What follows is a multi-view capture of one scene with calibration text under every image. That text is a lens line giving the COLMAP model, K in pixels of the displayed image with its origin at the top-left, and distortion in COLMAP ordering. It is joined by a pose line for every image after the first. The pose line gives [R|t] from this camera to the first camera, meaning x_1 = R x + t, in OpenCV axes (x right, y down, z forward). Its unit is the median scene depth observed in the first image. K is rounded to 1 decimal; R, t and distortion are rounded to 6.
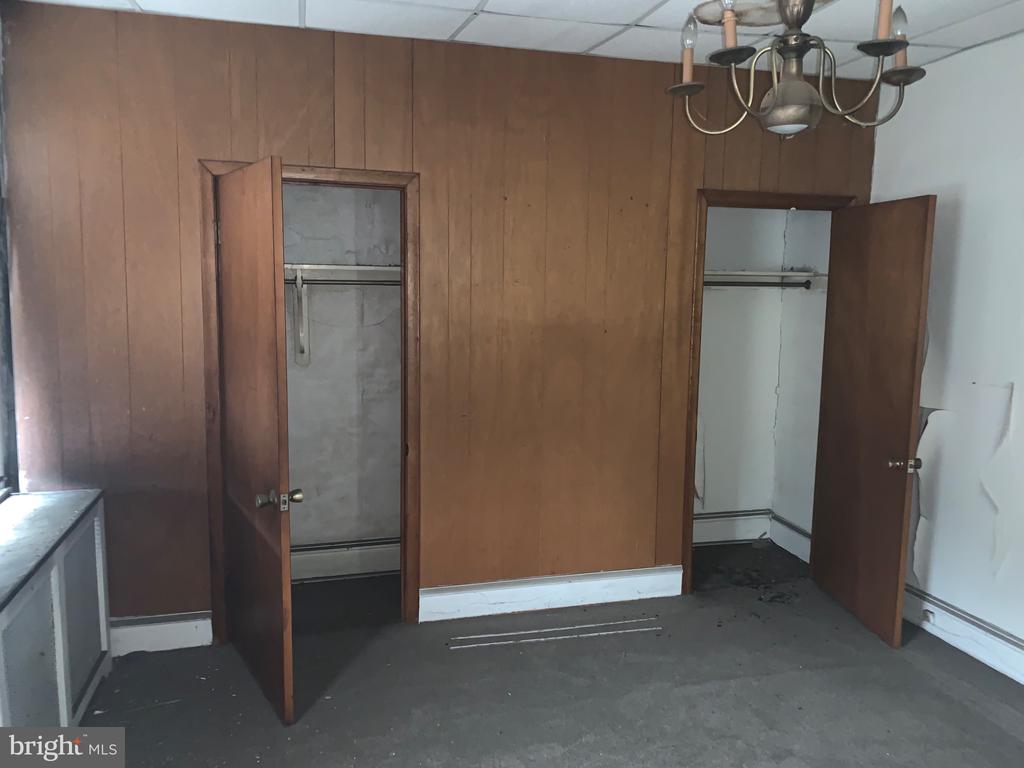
lens RADIAL K [[788.2, 0, 511.0], [0, 788.2, 368.2], [0, 0, 1]] dist [0.052757, -0.071674]
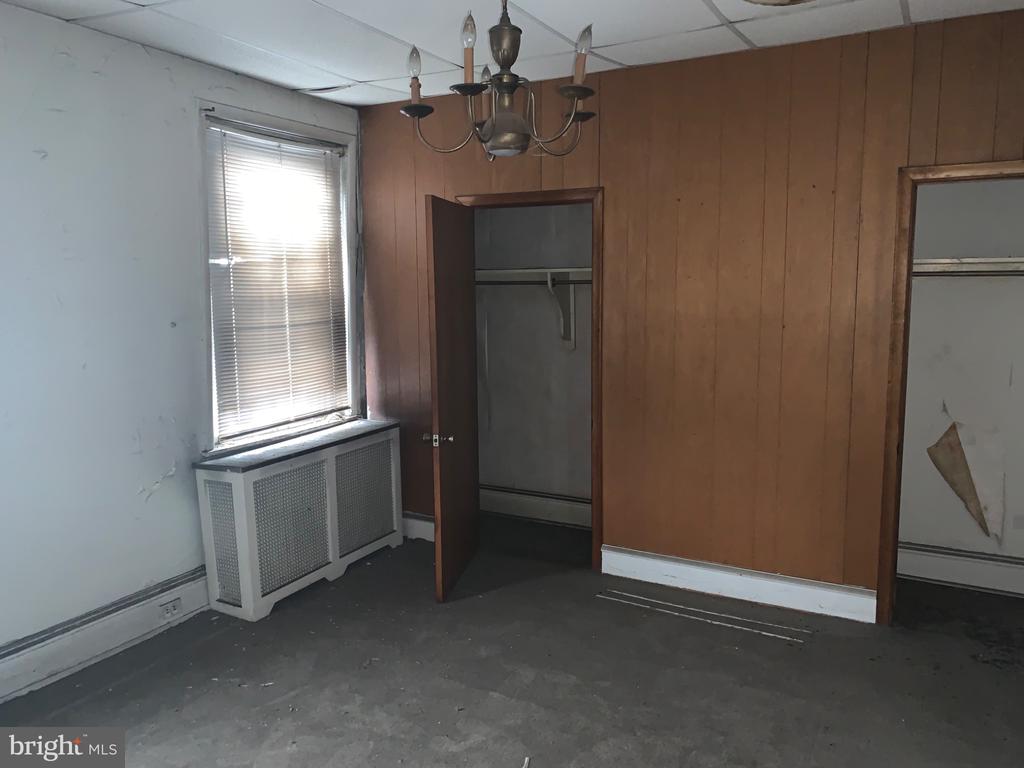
lens RADIAL K [[788.2, 0, 511.0], [0, 788.2, 368.2], [0, 0, 1]] dist [0.052757, -0.071674]
pose [[0.708890, 0.058419, -0.702896, 0.589379], [-0.056421, 0.998067, 0.026050, -0.002026], [0.703059, 0.021192, 0.710816, 0.075108]]
